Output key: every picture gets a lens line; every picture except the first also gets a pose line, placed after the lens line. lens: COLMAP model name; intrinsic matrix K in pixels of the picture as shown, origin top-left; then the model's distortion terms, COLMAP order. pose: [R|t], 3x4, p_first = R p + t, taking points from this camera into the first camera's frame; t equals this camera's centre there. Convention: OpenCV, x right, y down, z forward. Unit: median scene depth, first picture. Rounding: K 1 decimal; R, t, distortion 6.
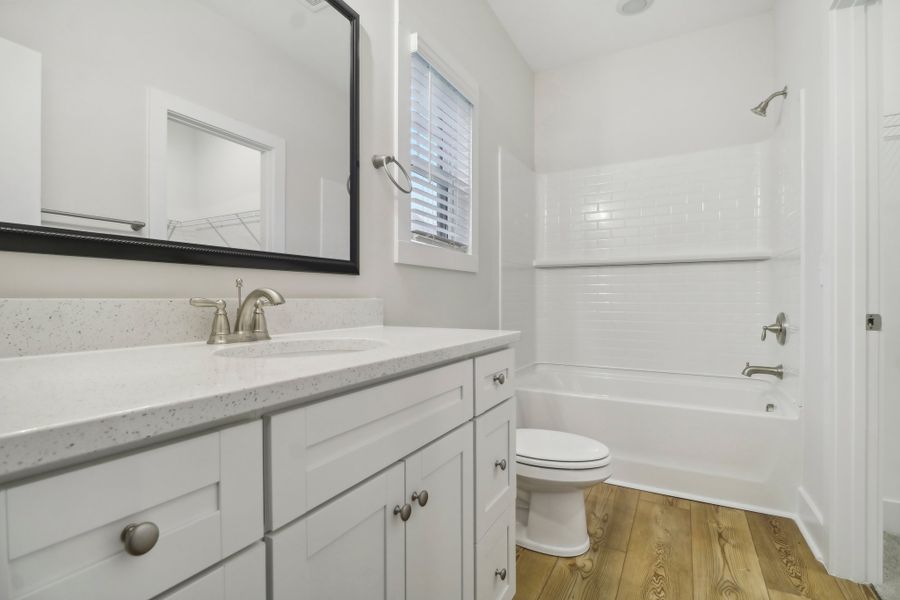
lens RADIAL K [[427.2, 0, 454.9], [0, 427.2, 297.7], [0, 0, 1]] dist [0.010030, -0.000280]
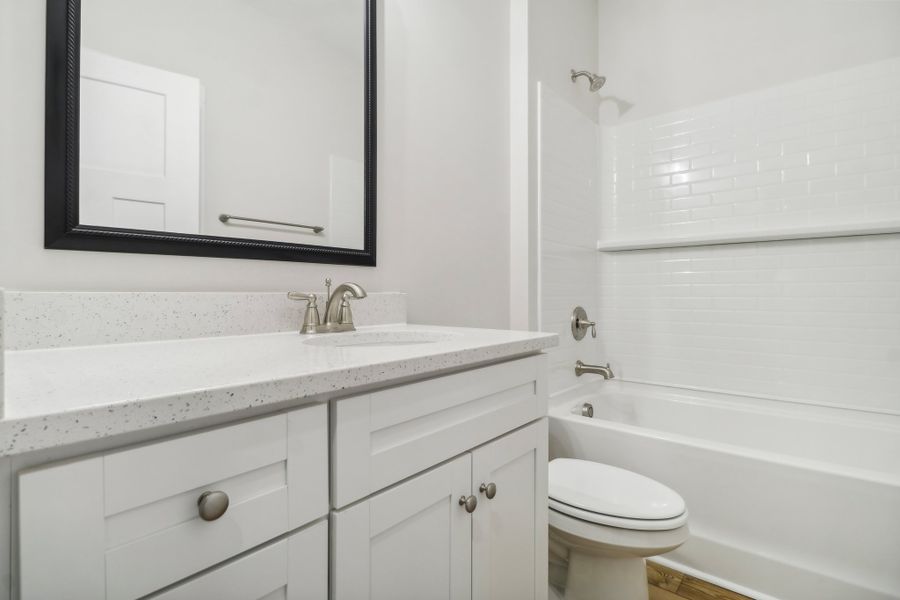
lens RADIAL K [[372.2, 0, 437.3], [0, 372.2, 300.5], [0, 0, 1]] dist [0.038556, -0.007840]
pose [[0.954545, 0.003559, -0.298044, 0.096497], [0.002923, 0.999769, 0.021301, 0.002756], [0.298051, -0.021204, 0.954314, 0.189285]]
